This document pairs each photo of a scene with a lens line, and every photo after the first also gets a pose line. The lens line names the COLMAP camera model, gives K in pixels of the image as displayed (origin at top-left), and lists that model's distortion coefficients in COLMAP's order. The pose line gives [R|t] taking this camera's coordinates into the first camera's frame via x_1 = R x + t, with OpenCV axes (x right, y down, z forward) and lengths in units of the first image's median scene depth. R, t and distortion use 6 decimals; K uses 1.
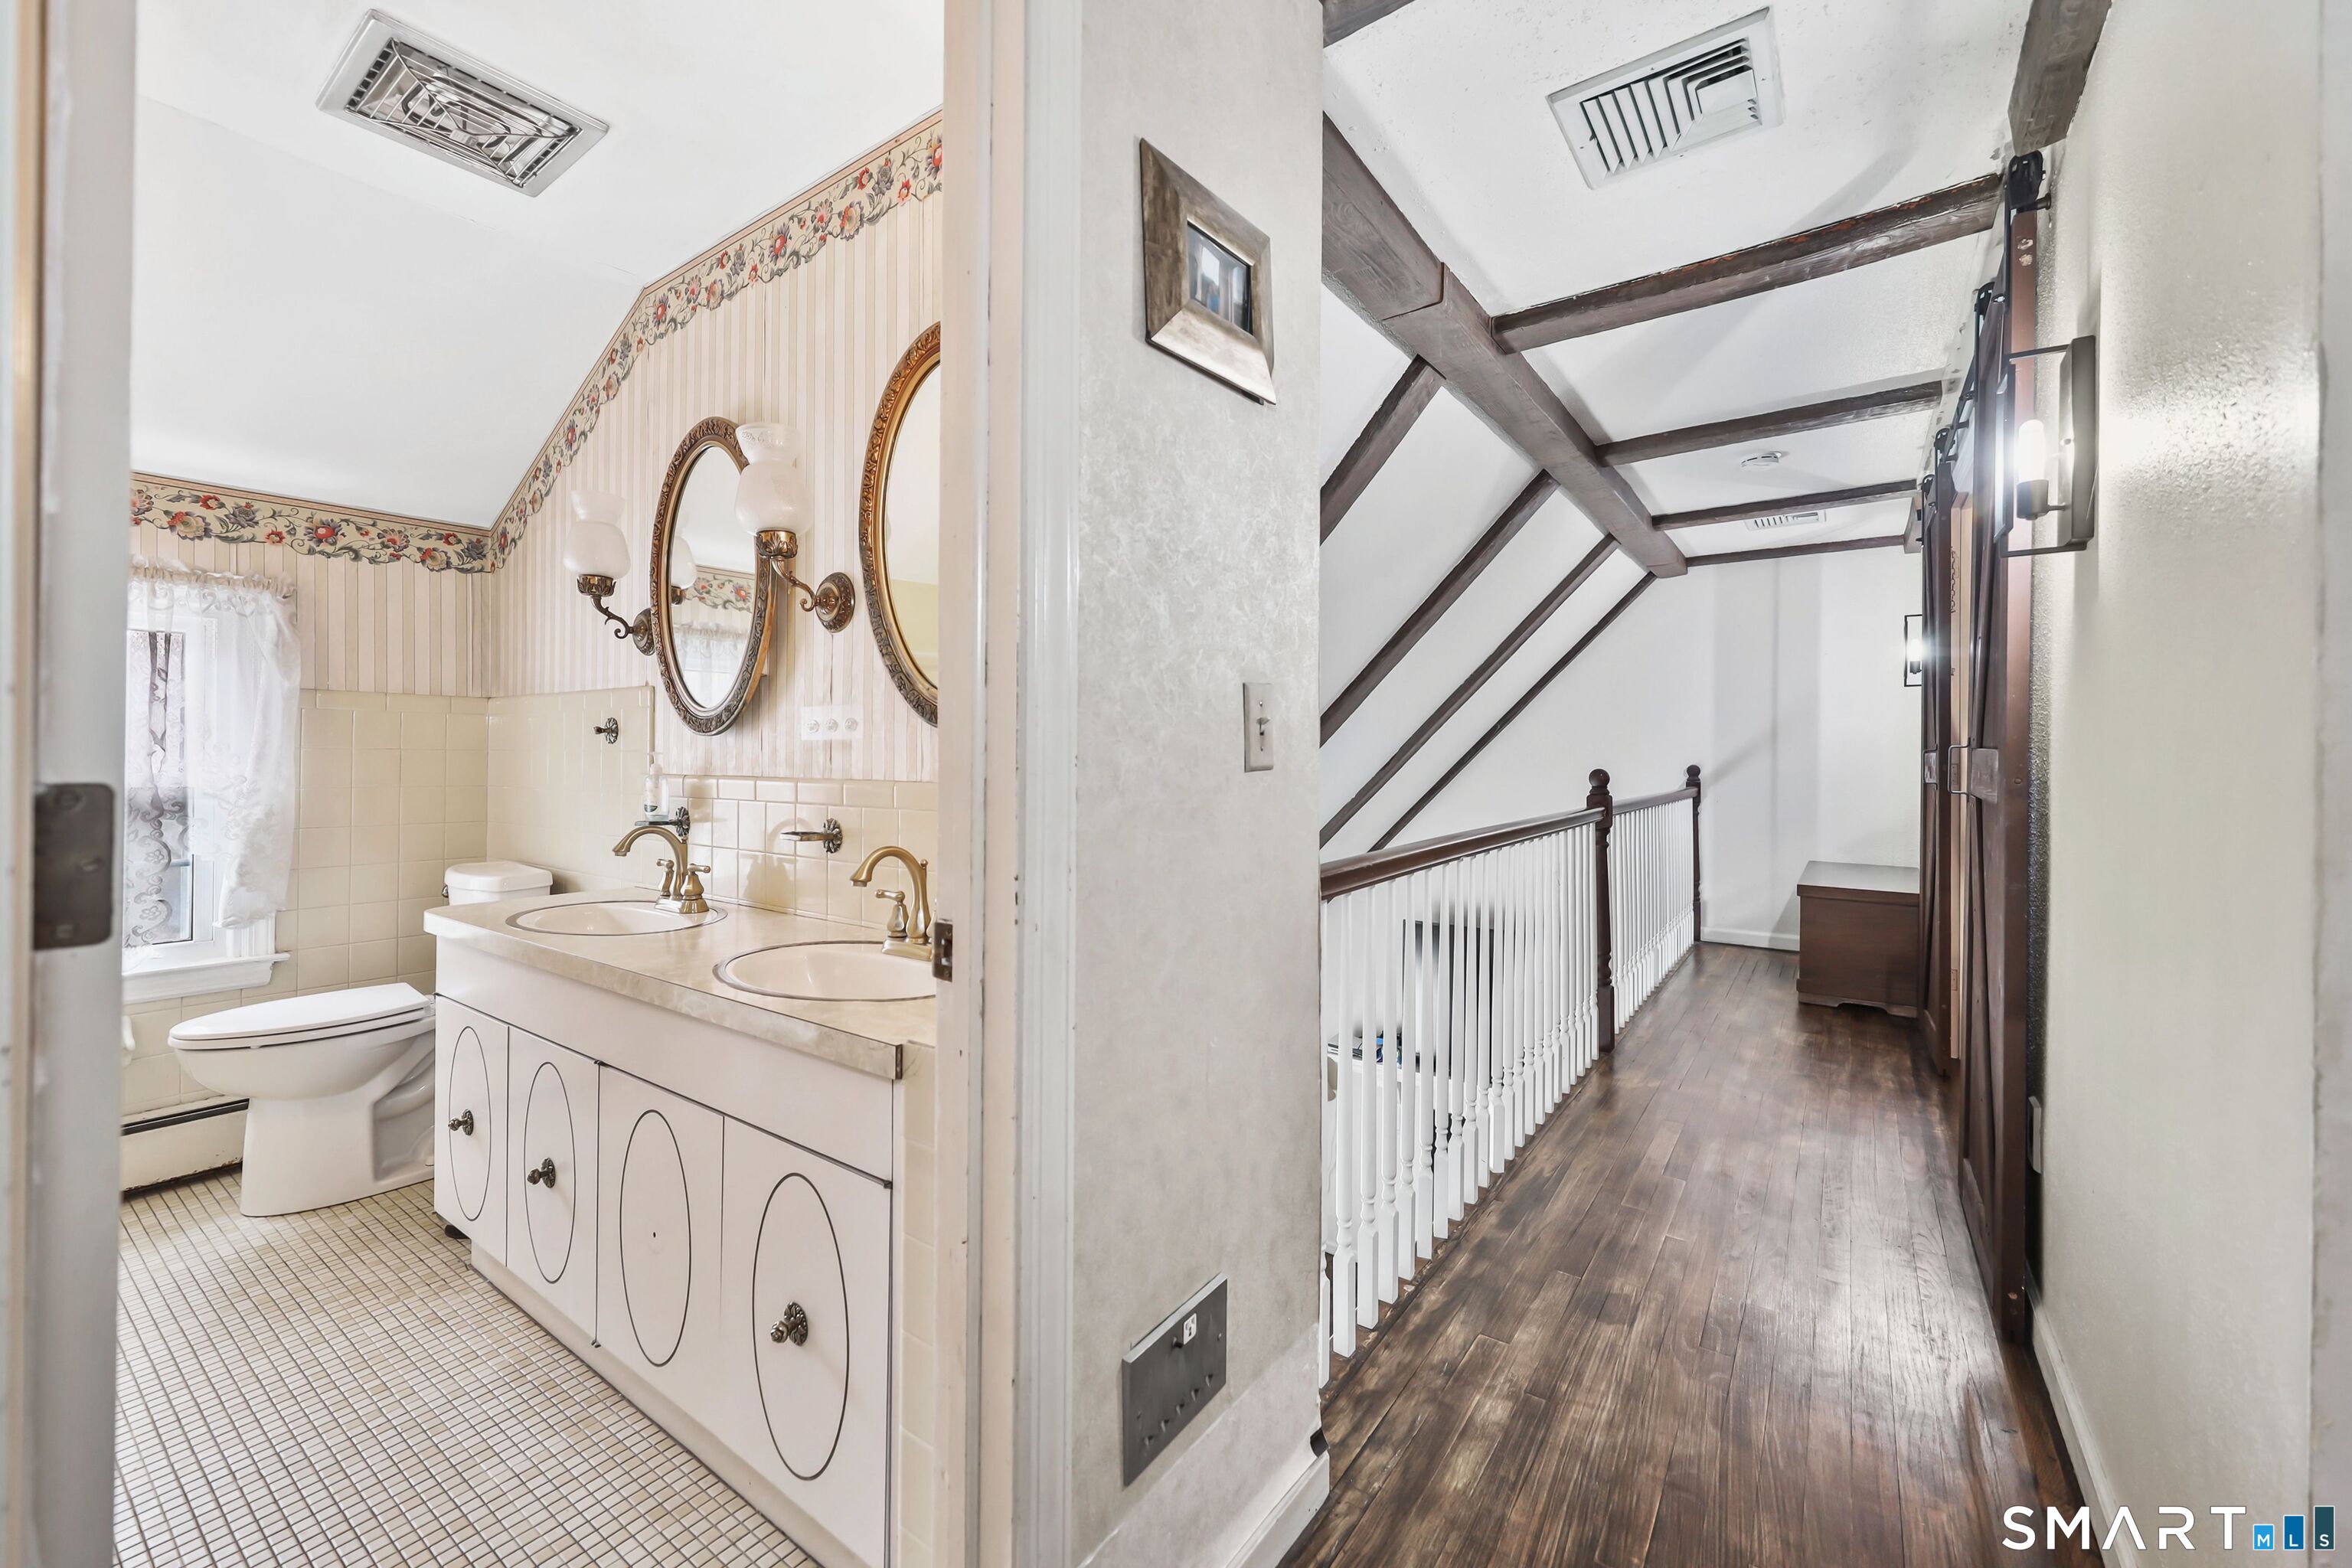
lens RADIAL K [[949.0, 0, 1172.8], [0, 949.0, 752.4], [0, 0, 1]] dist [-0.000460, -0.000570]
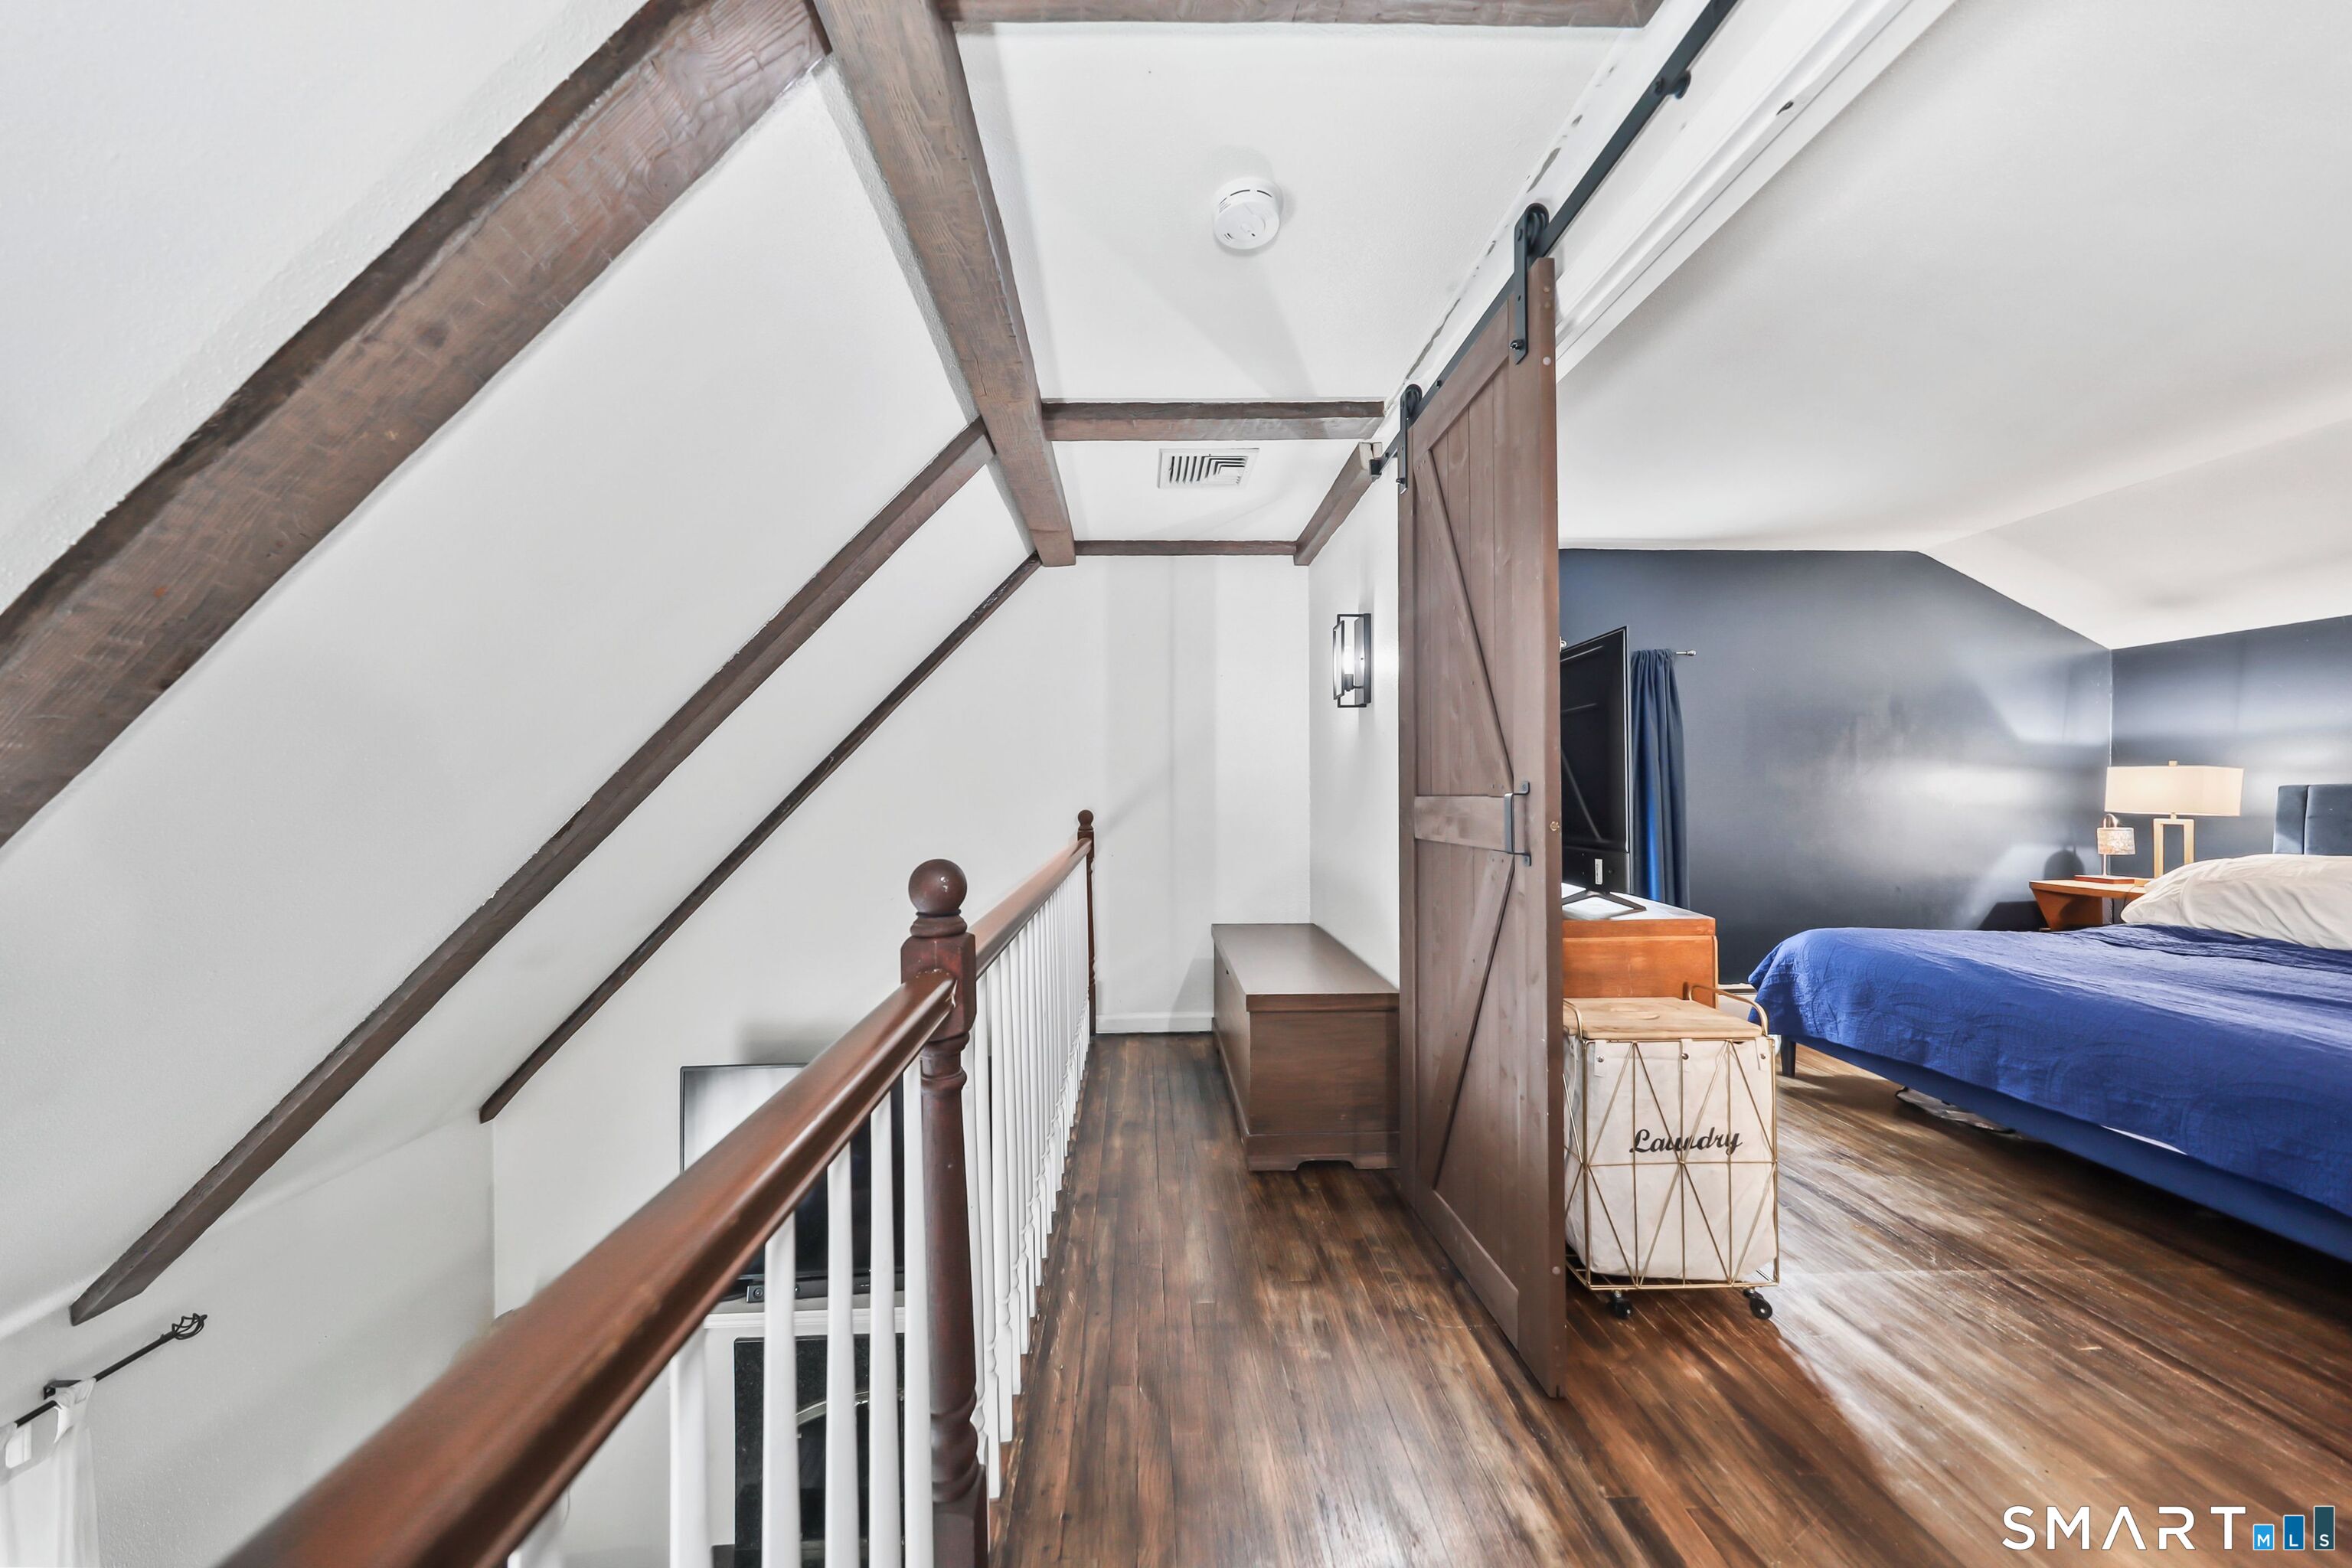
lens RADIAL K [[769.2, 0, 1172.2], [0, 769.2, 787.2], [0, 0, 1]] dist [0.001255, -0.000192]
pose [[0.789290, -0.007283, 0.613977, 0.247680], [0.007629, 0.999969, 0.002055, -0.007033], [-0.613973, 0.003062, 0.789321, 0.522609]]
